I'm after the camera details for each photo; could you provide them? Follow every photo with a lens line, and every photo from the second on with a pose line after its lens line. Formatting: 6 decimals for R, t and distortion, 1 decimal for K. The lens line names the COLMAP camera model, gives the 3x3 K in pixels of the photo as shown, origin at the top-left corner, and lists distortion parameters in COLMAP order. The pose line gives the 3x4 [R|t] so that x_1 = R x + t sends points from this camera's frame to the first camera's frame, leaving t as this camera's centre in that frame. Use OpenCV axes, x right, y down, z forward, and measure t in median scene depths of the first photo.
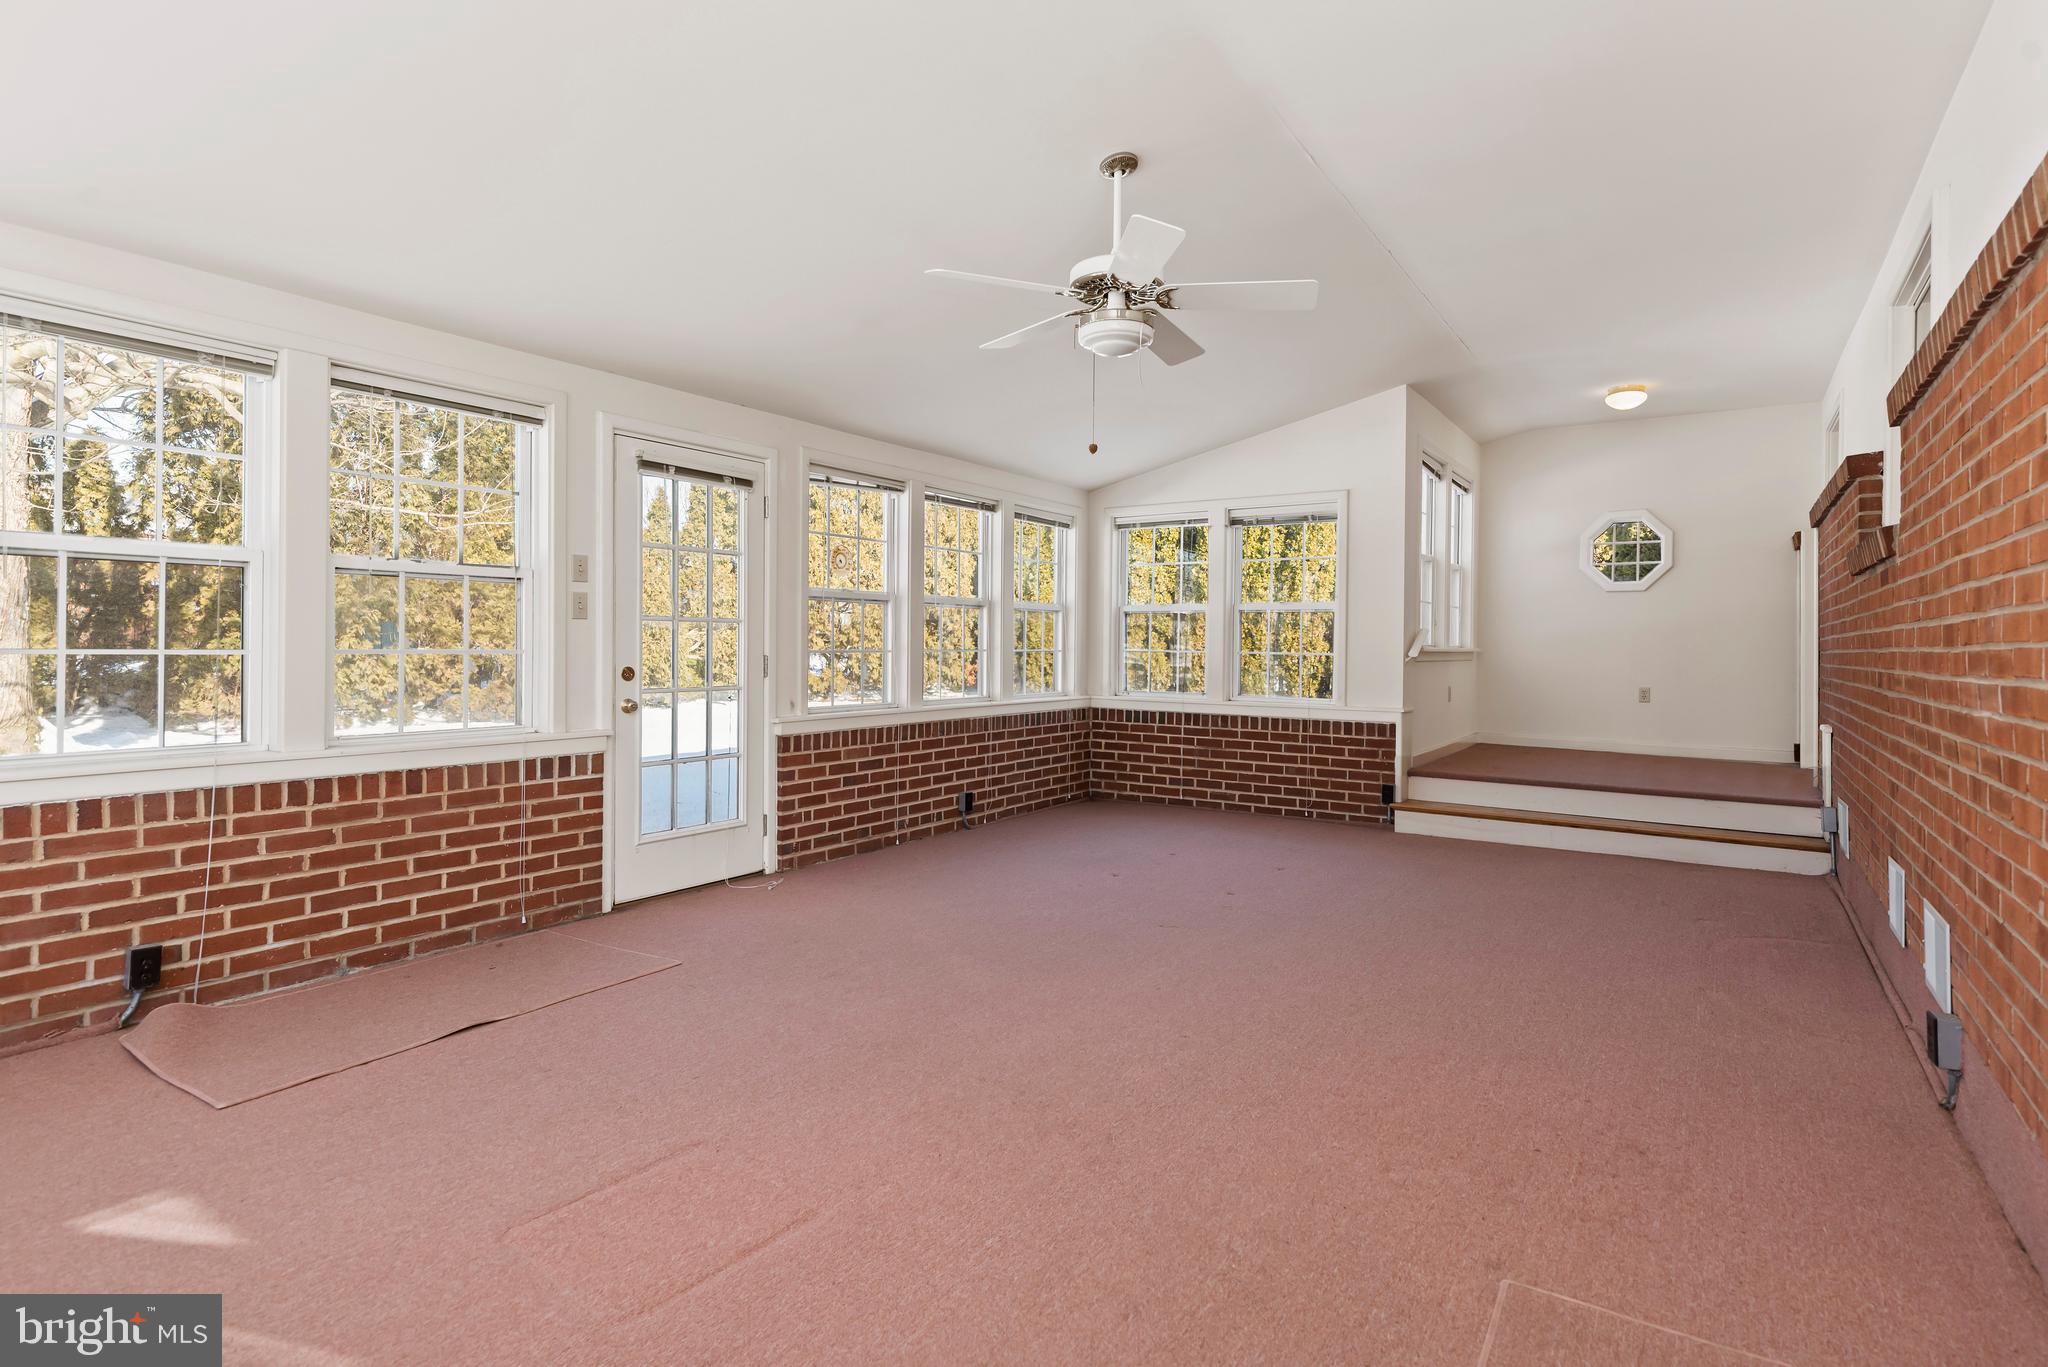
lens RADIAL K [[992.1, 0, 1028.4], [0, 992.1, 643.8], [0, 0, 1]] dist [0.000569, -0.000030]
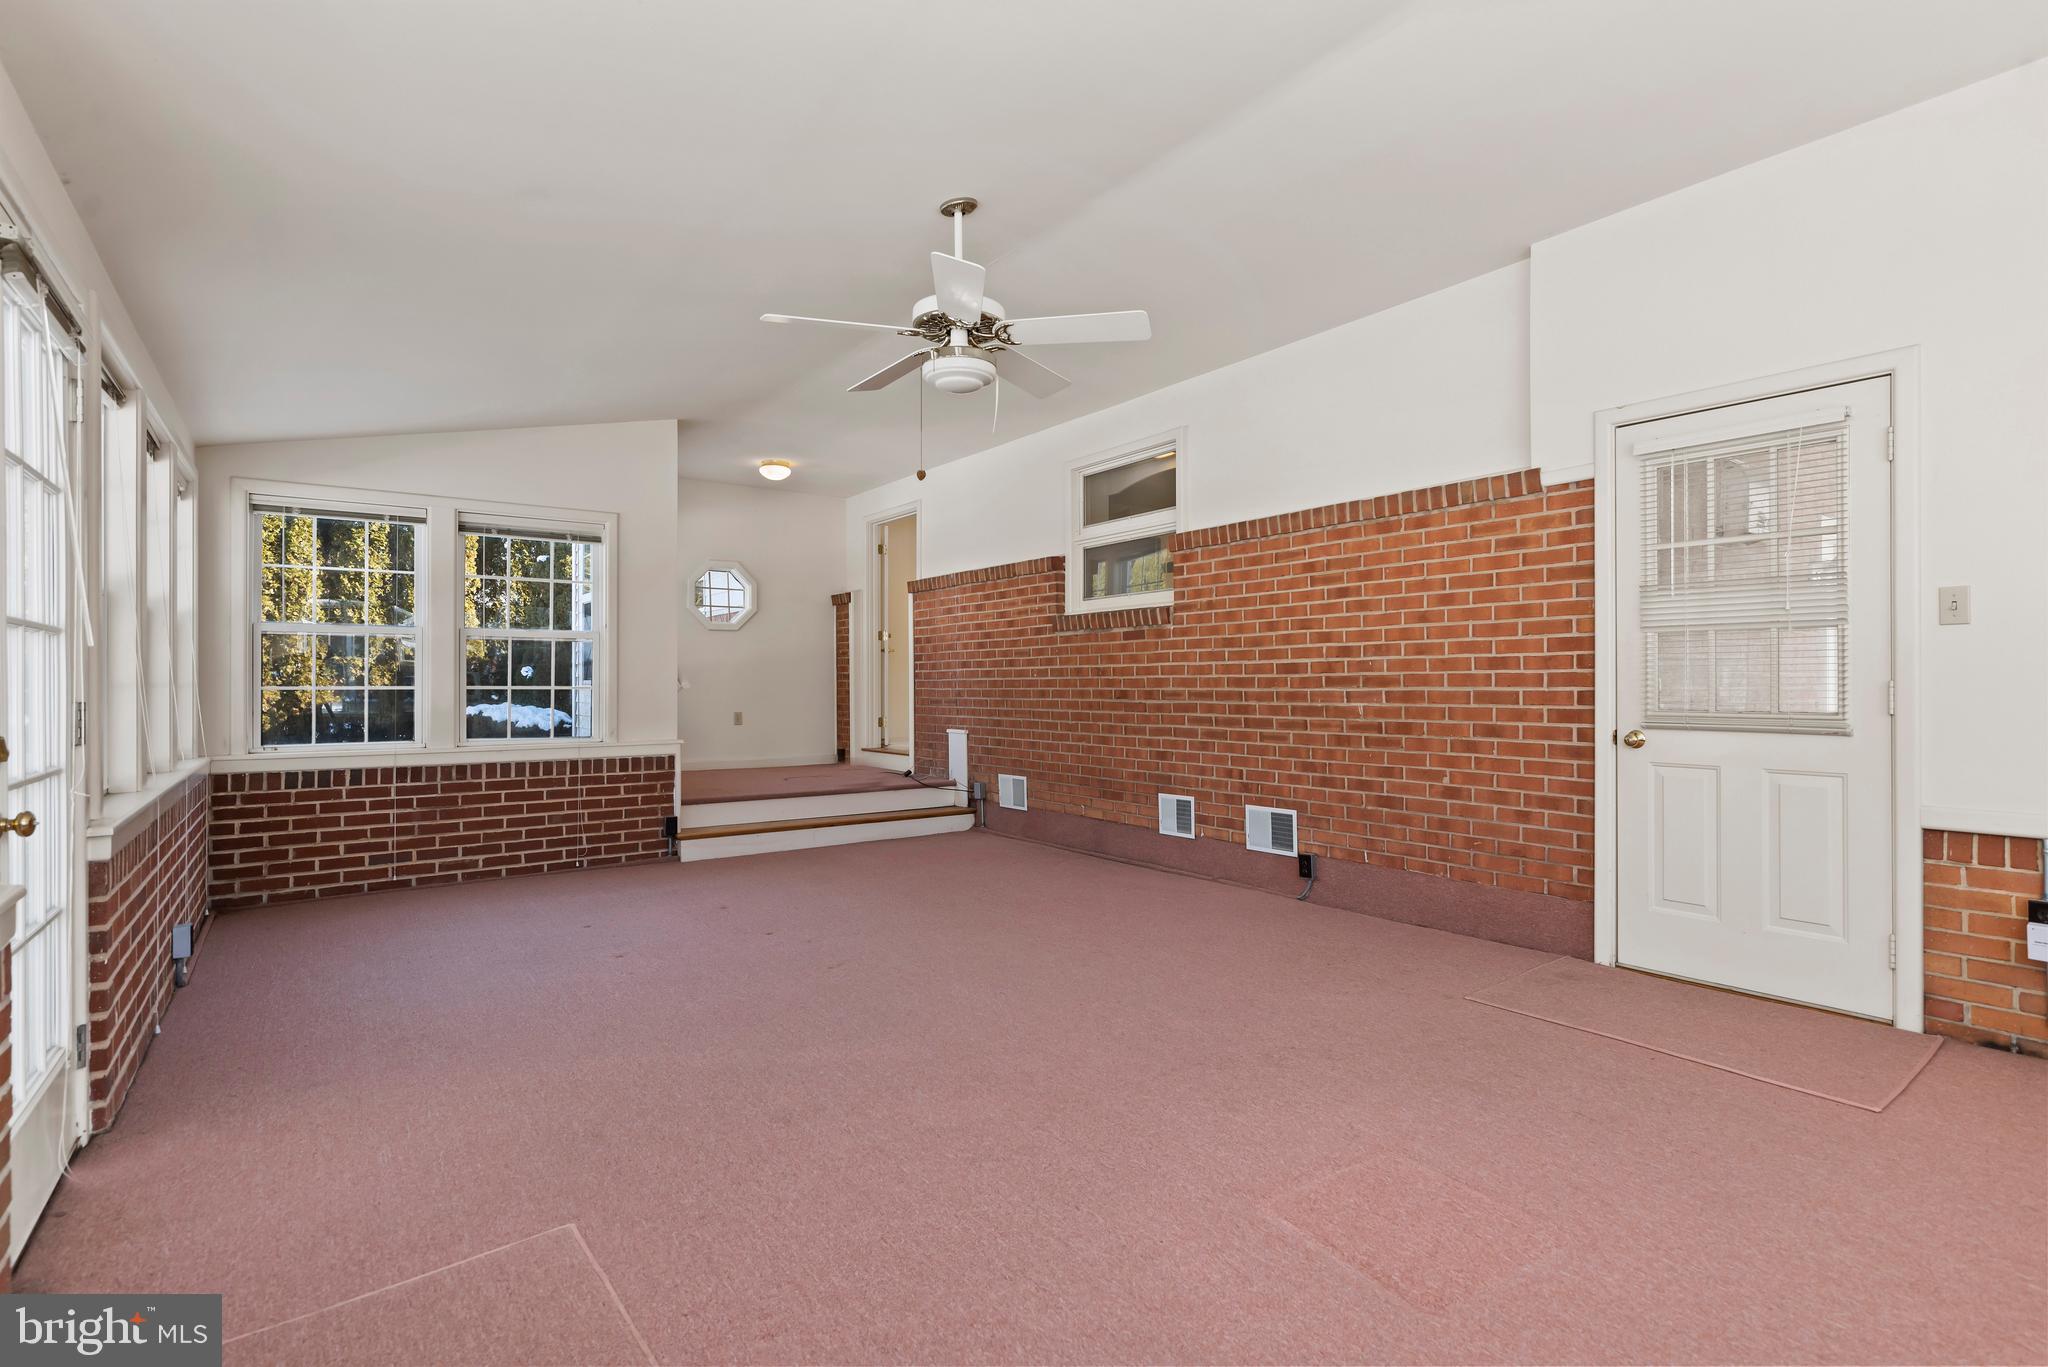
lens RADIAL K [[1012.5, 0, 1031.9], [0, 1012.5, 670.3], [0, 0, 1]] dist [0.000412, 0.000217]
pose [[0.341908, 0.000312, 0.939733, -0.459466], [0.005874, 0.999980, -0.002469, -0.000309], [-0.939715, 0.006364, 0.341900, 0.305272]]
